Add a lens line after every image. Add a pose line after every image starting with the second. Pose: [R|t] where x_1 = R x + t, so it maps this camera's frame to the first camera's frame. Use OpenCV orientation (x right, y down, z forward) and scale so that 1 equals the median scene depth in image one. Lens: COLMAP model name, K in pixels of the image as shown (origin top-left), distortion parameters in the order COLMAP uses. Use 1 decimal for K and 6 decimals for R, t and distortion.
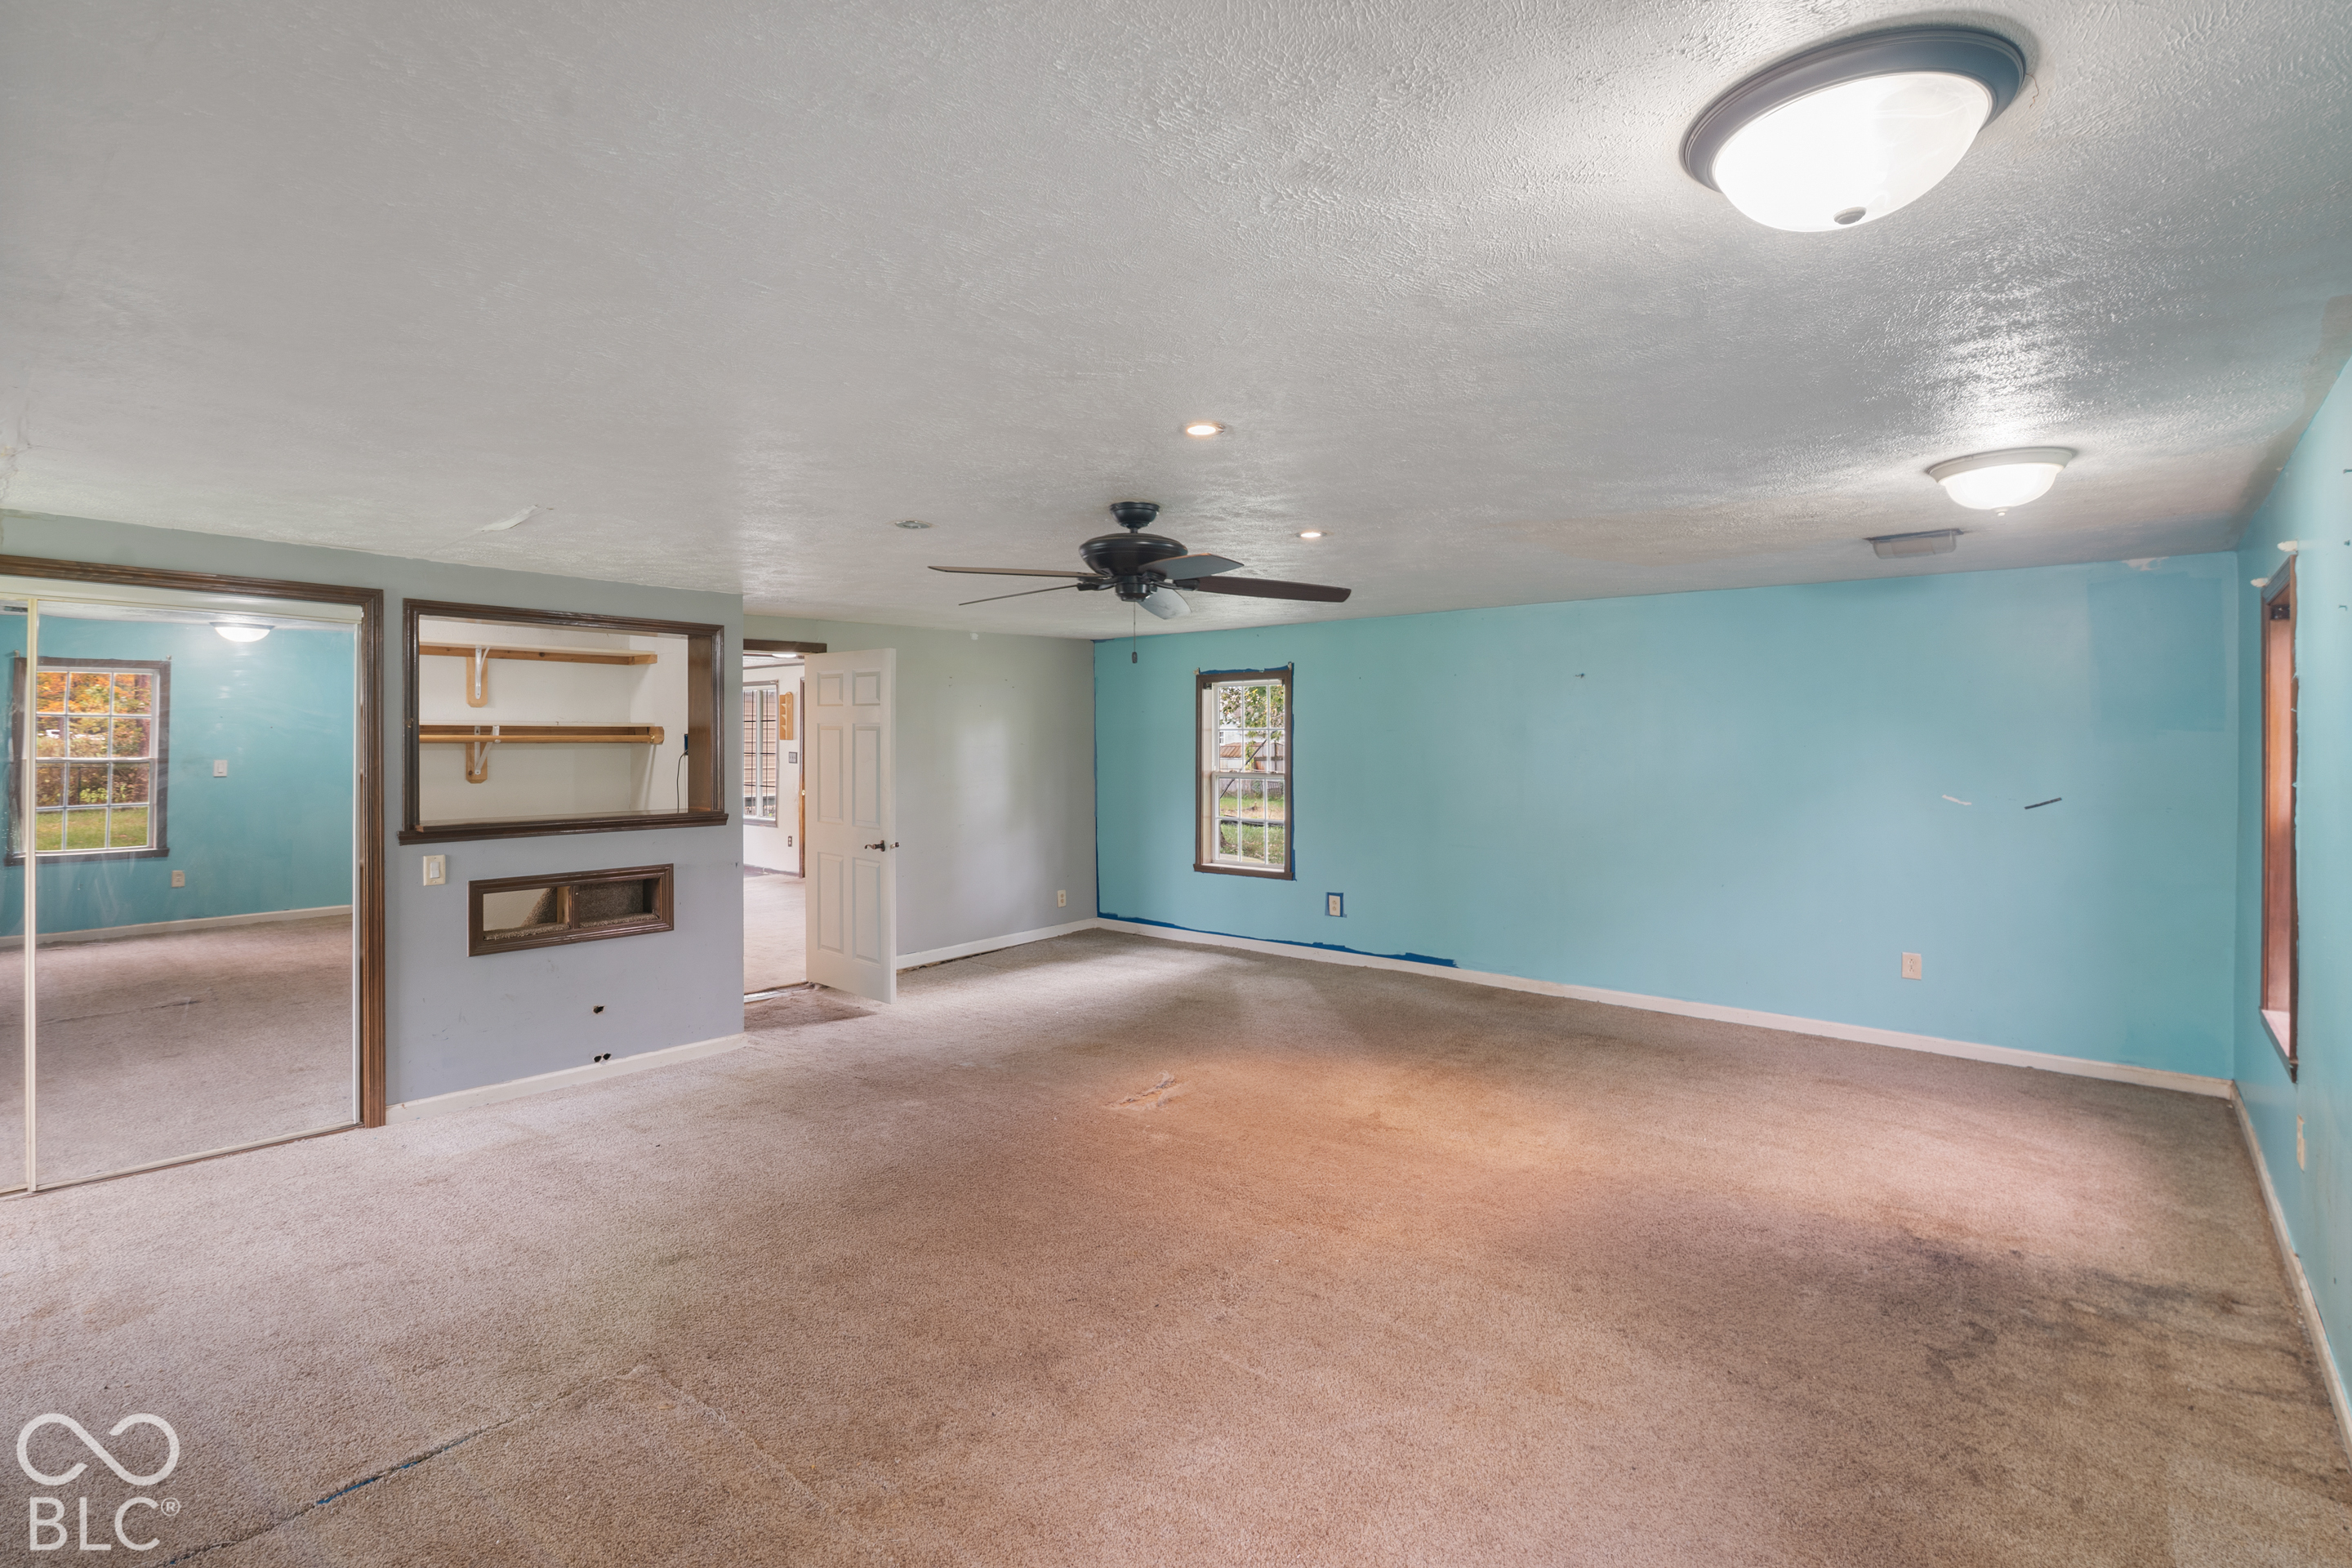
lens RADIAL K [[1066.6, 0, 1177.8], [0, 1066.6, 731.1], [0, 0, 1]] dist [-0.013993, -0.000076]
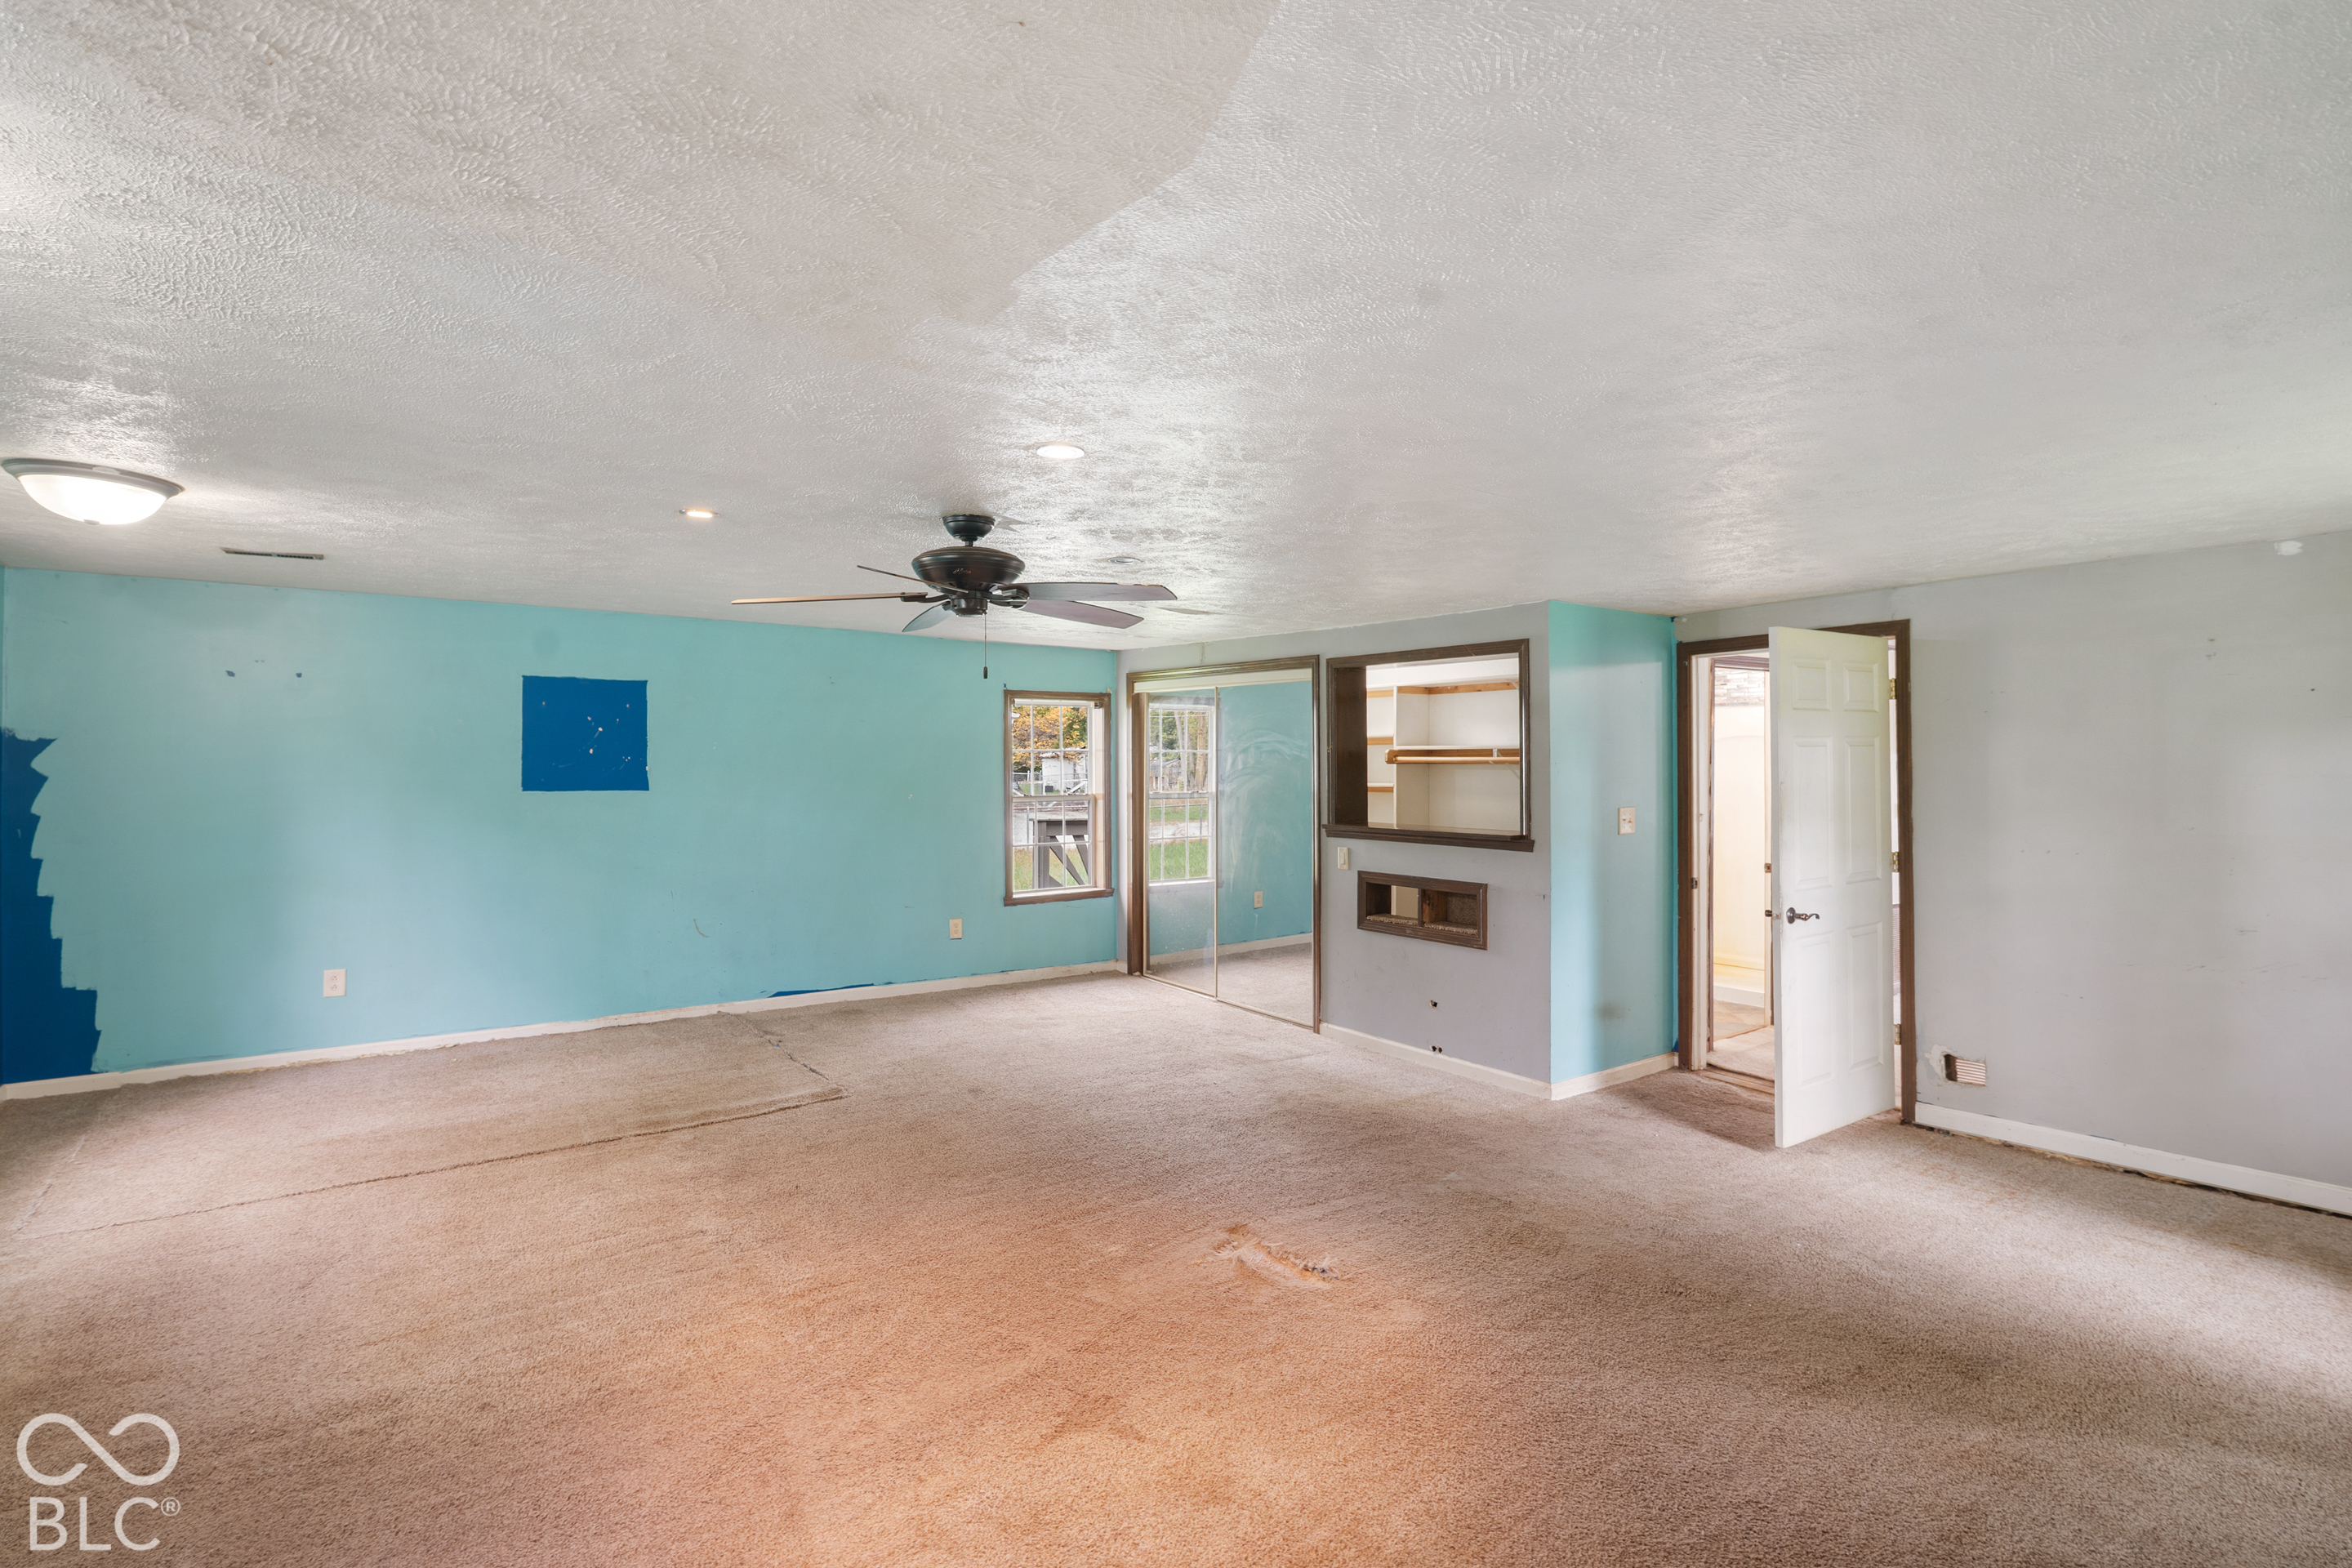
lens RADIAL K [[1100.8, 0, 1176.0], [0, 1100.8, 784.0], [0, 0, 1]] dist [-0.017549, 0.000177]
pose [[-0.212711, 0.013893, -0.977016, 0.753373], [0.007970, 0.999890, 0.012483, 0.019665], [0.977083, -0.005131, -0.212798, 1.185055]]
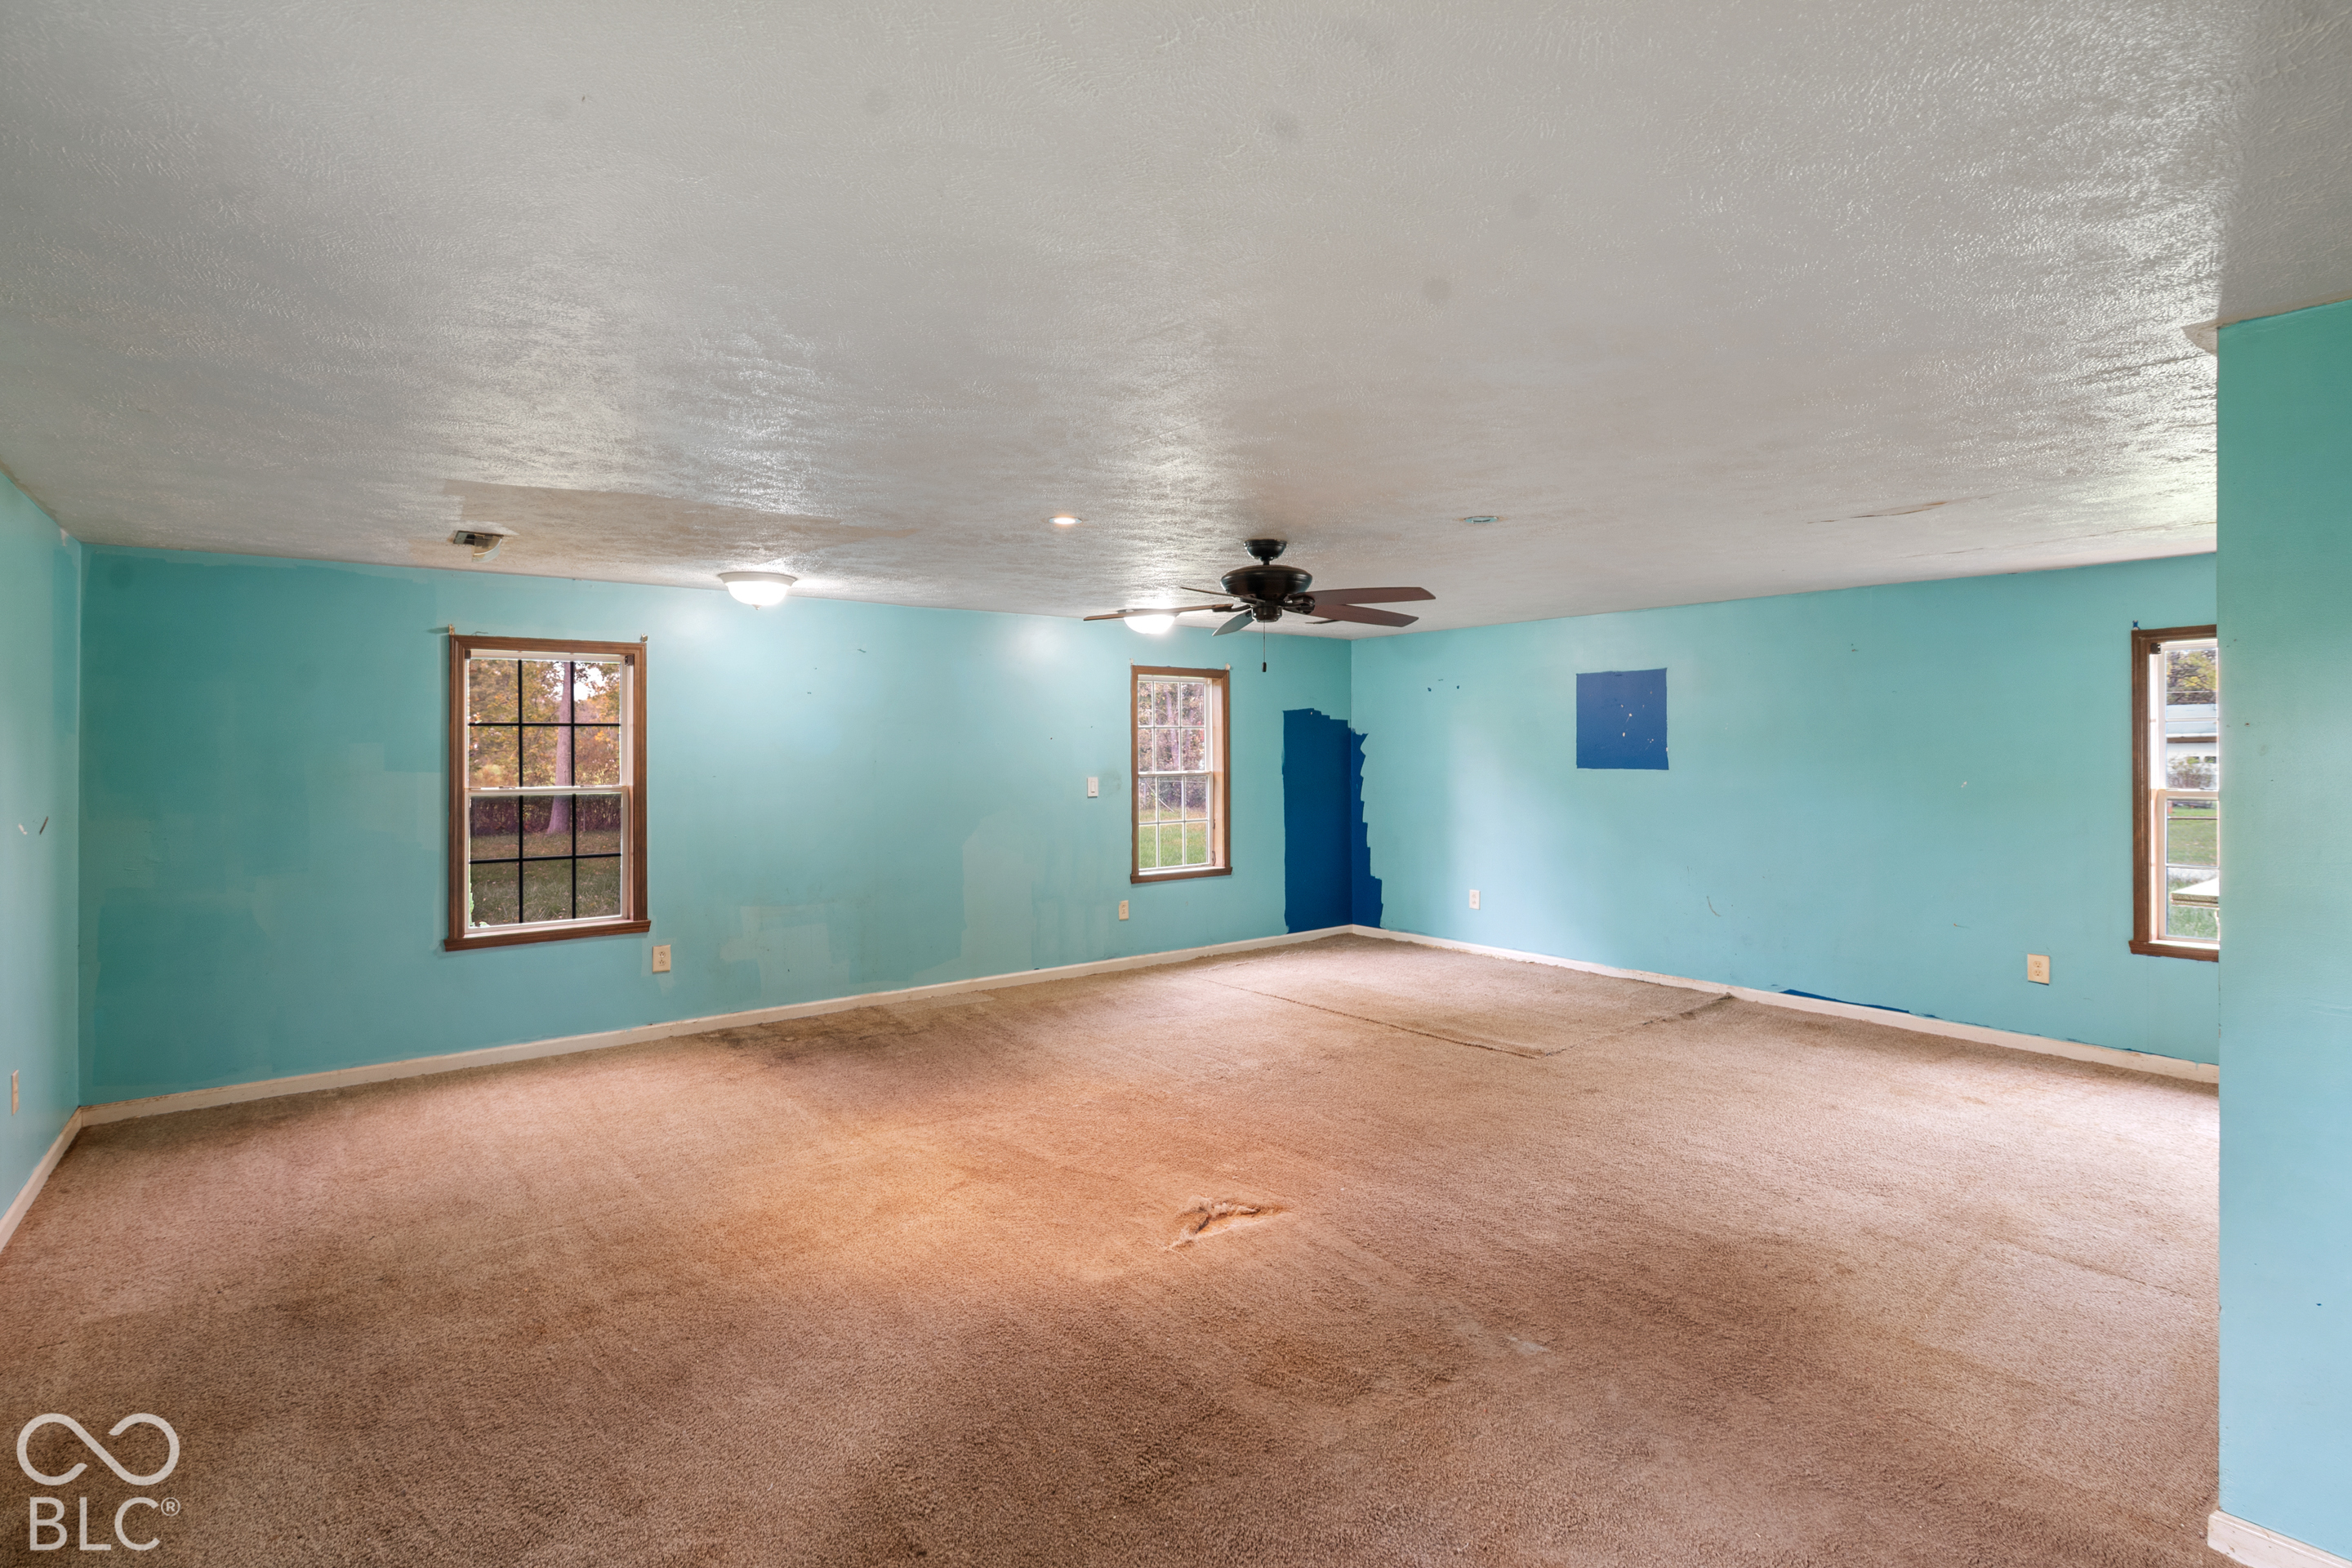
lens RADIAL K [[1152.7, 0, 1245.1], [0, 1152.7, 761.0], [0, 0, 1]] dist [-0.003912, -0.000372]
pose [[-0.989042, 0.000535, 0.147636, -0.174225], [0.000325, 0.999999, -0.001448, 0.030584], [-0.147637, -0.001384, -0.989041, 1.922686]]
